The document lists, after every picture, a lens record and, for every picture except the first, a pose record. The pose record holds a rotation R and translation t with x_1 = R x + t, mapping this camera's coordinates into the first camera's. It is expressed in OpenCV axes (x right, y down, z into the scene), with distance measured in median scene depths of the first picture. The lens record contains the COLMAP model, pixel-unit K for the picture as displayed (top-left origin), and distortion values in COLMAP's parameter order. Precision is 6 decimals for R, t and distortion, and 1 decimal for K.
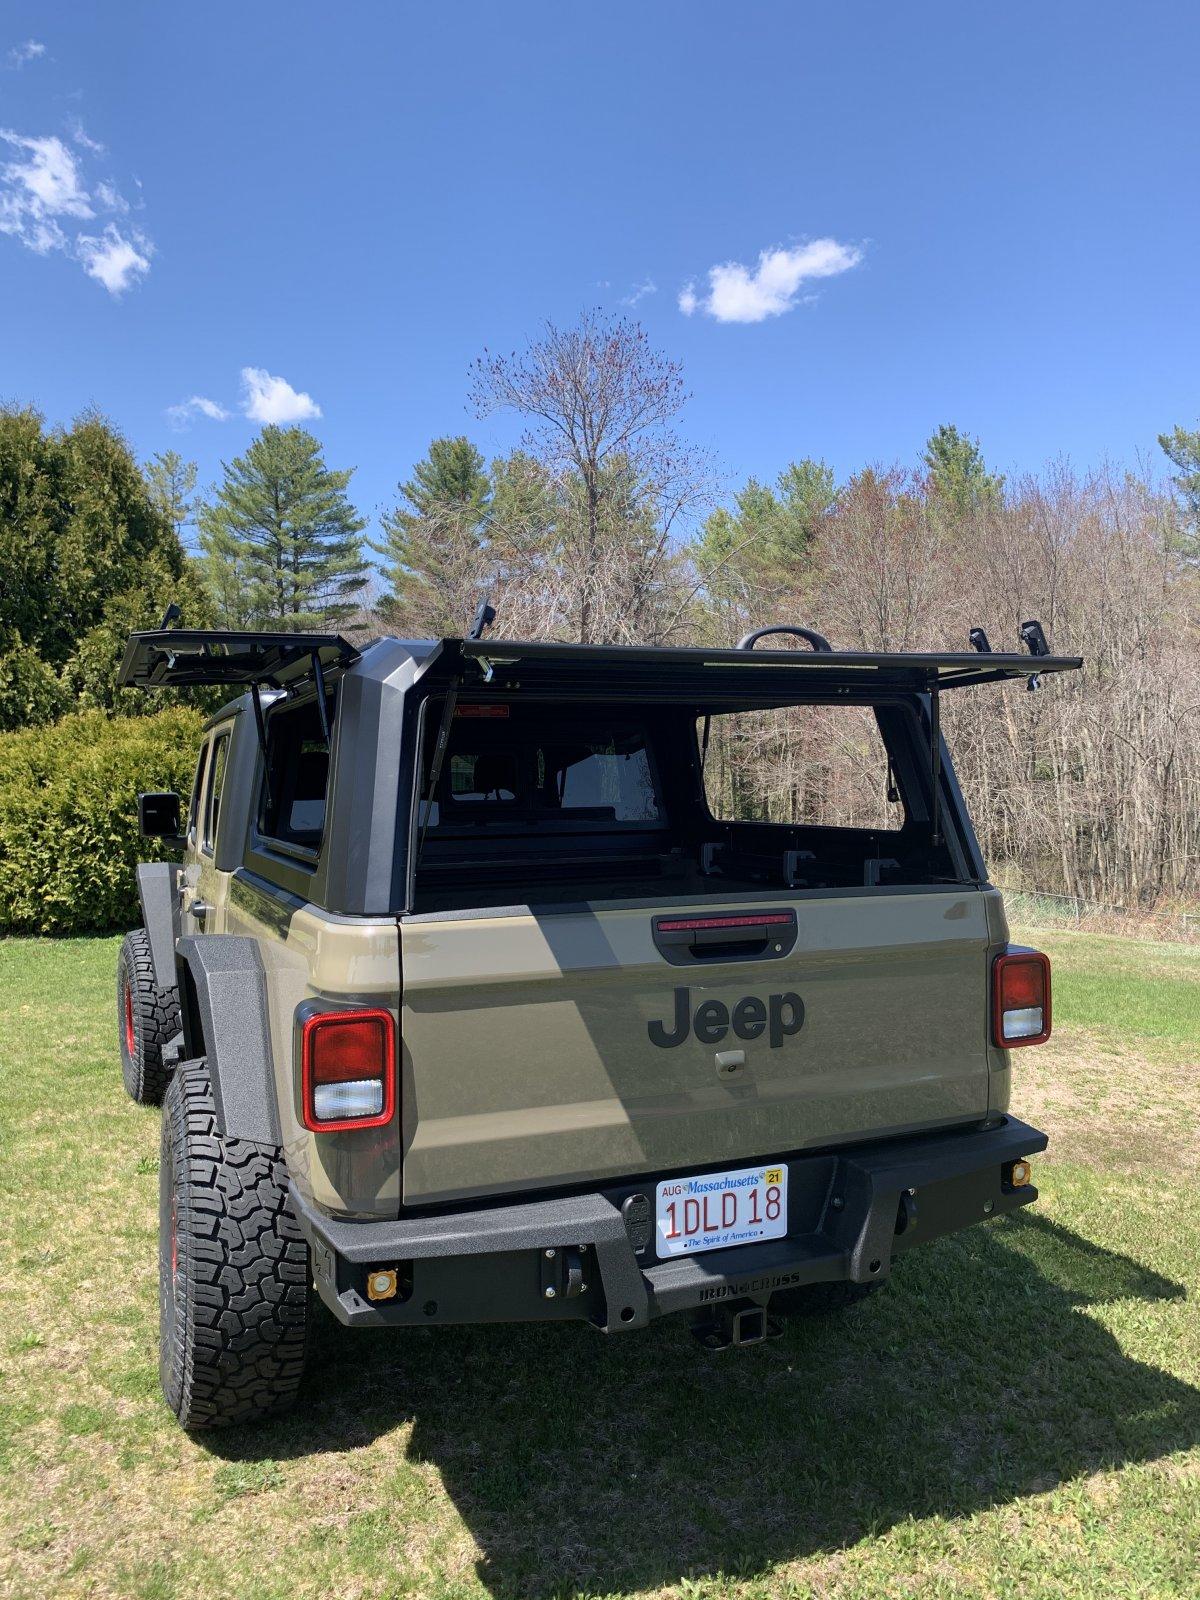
lens RADIAL K [[1225.3, 0, 600.6], [0, 1225.3, 789.7], [0, 0, 1]] dist [0.012463, -0.004590]
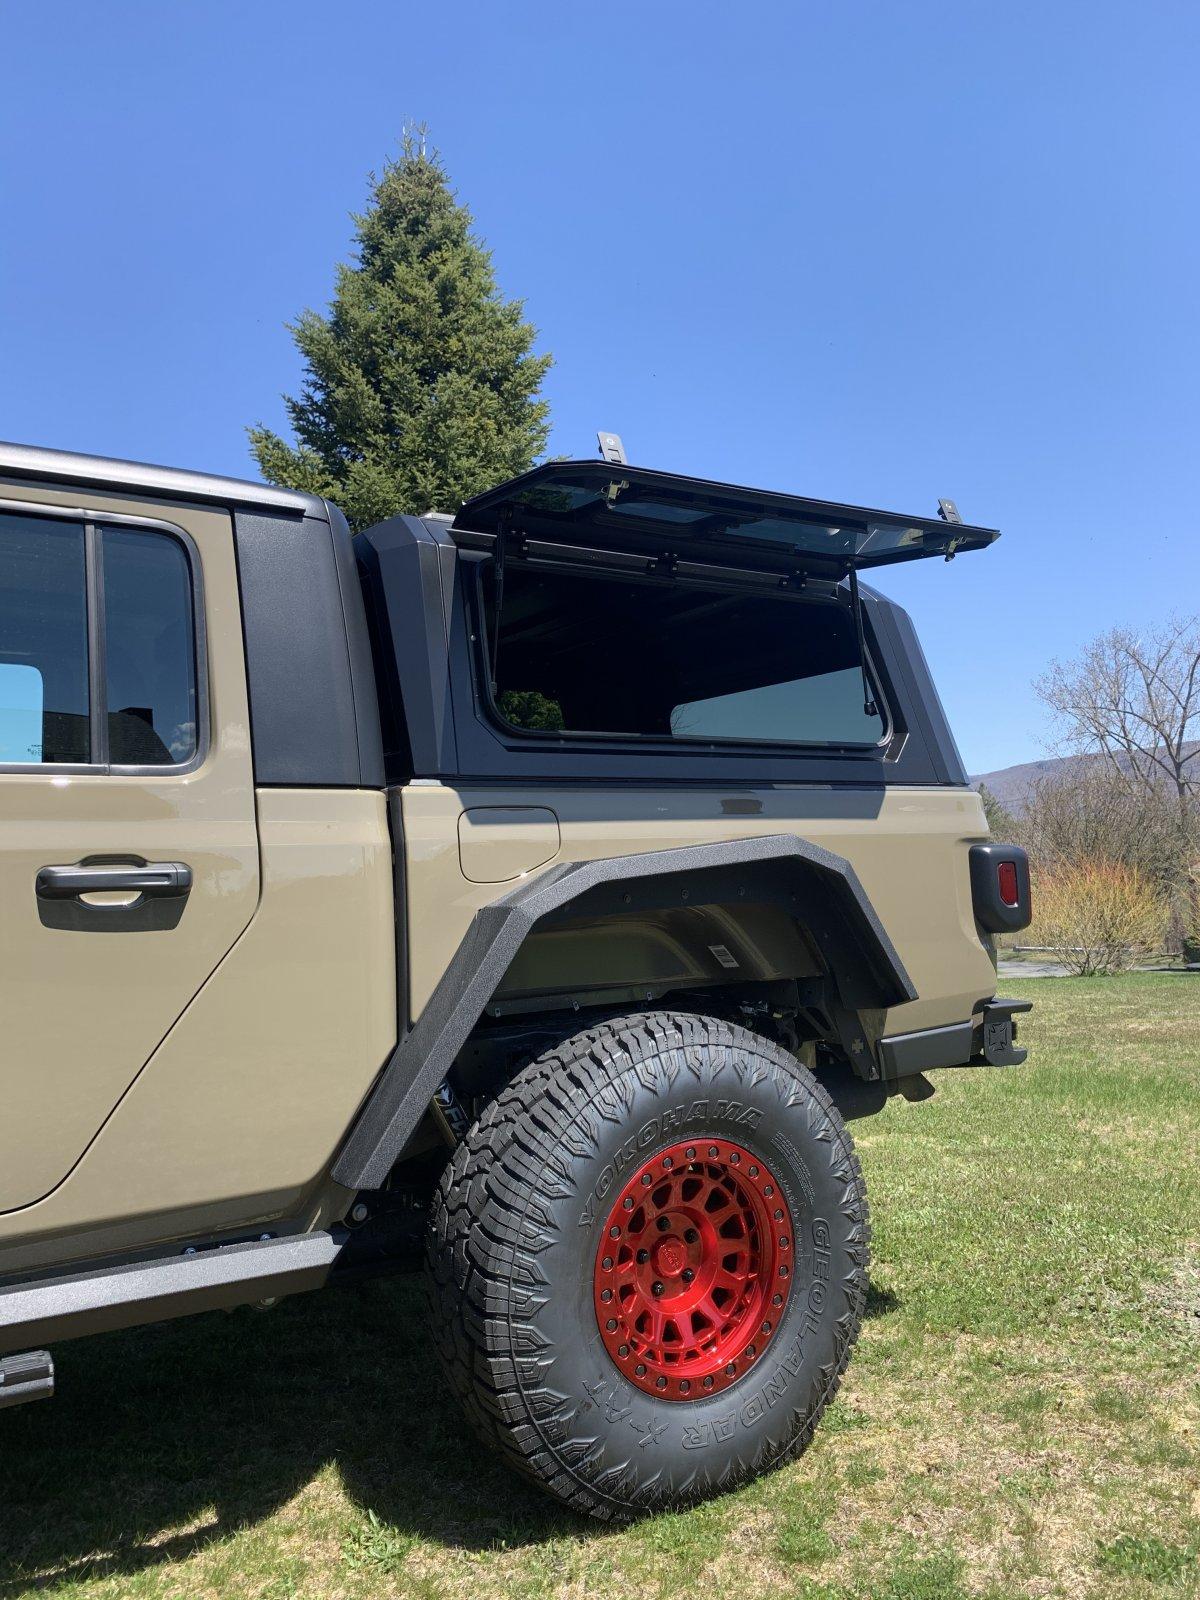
lens RADIAL K [[1232.4, 0, 607.5], [0, 1232.4, 782.1], [0, 0, 1]] dist [0.011296, -0.000368]
pose [[-0.176274, 0.084796, 0.980682, -1.179581], [0.041028, 0.996050, -0.078750, 0.149275], [-0.983486, 0.026353, -0.179057, 1.293785]]
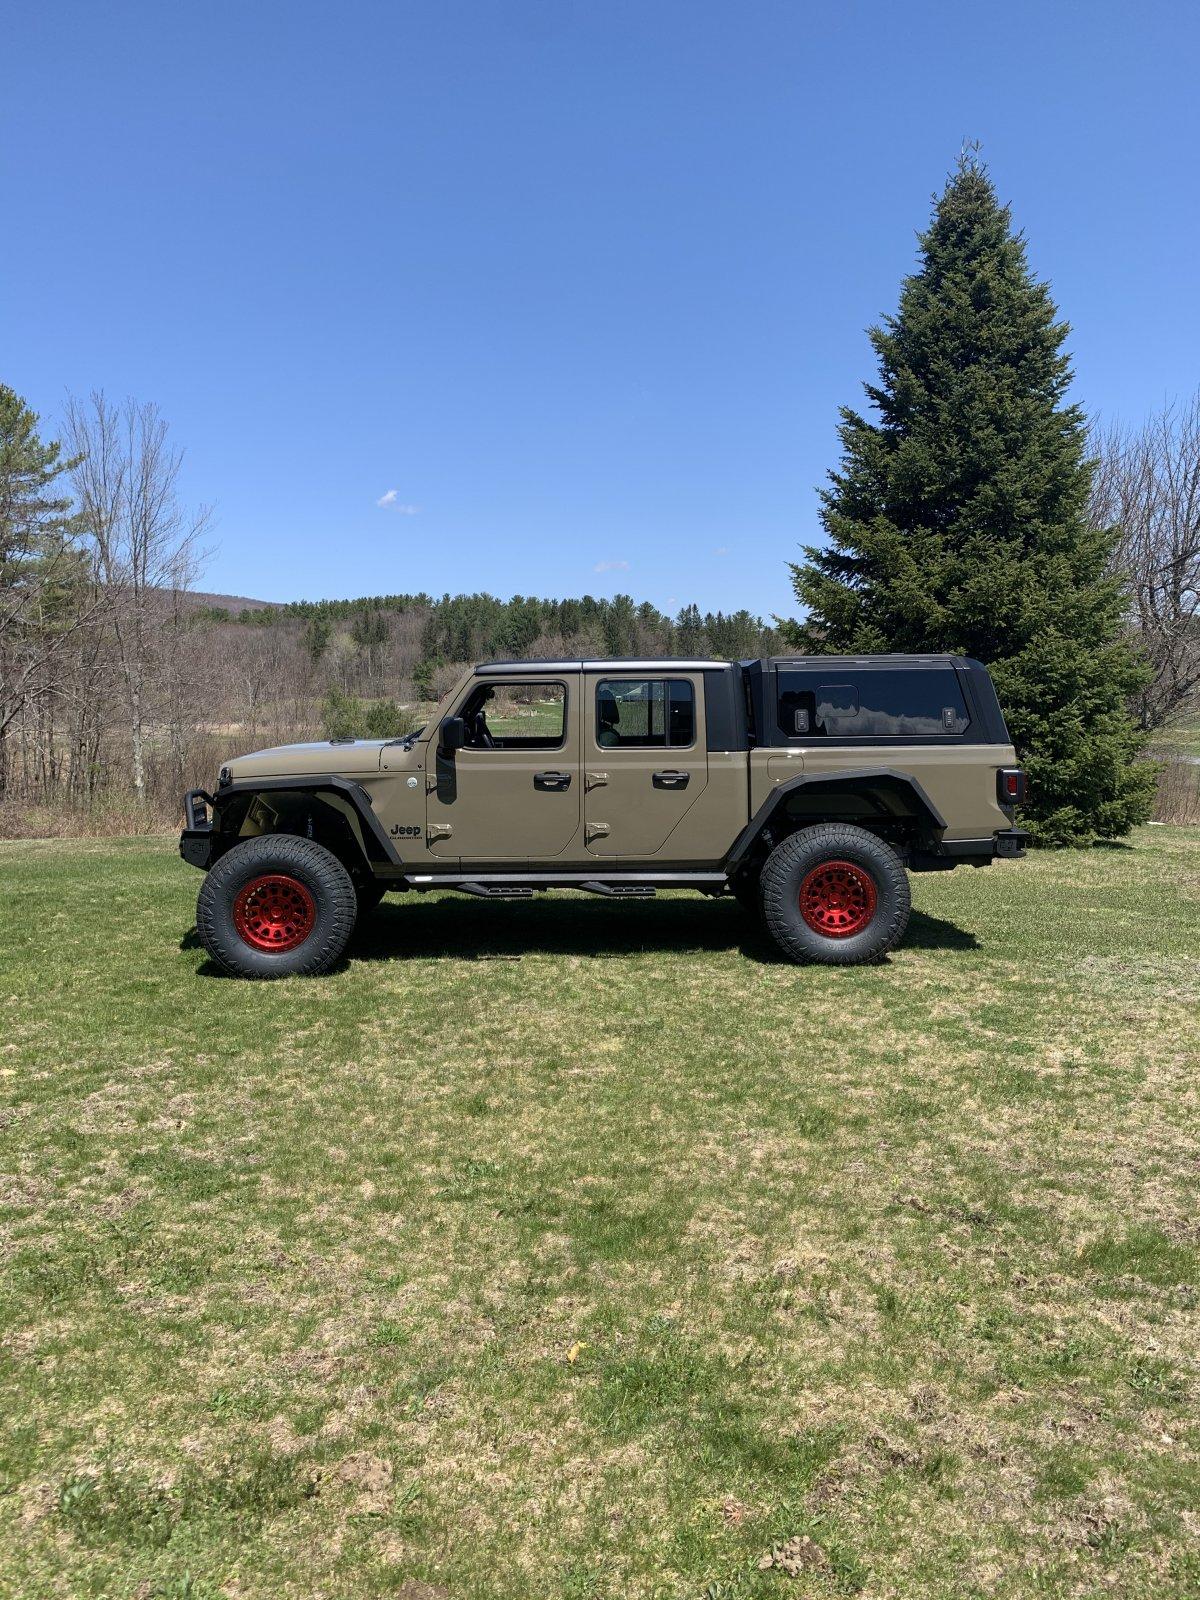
lens RADIAL K [[1225.3, 0, 600.6], [0, 1225.3, 789.7], [0, 0, 1]] dist [0.012463, -0.004590]
pose [[0.365256, -0.071563, 0.928152, -2.940165], [0.013675, 0.997346, 0.071516, -0.021946], [-0.930807, -0.013429, 0.365265, 0.626178]]
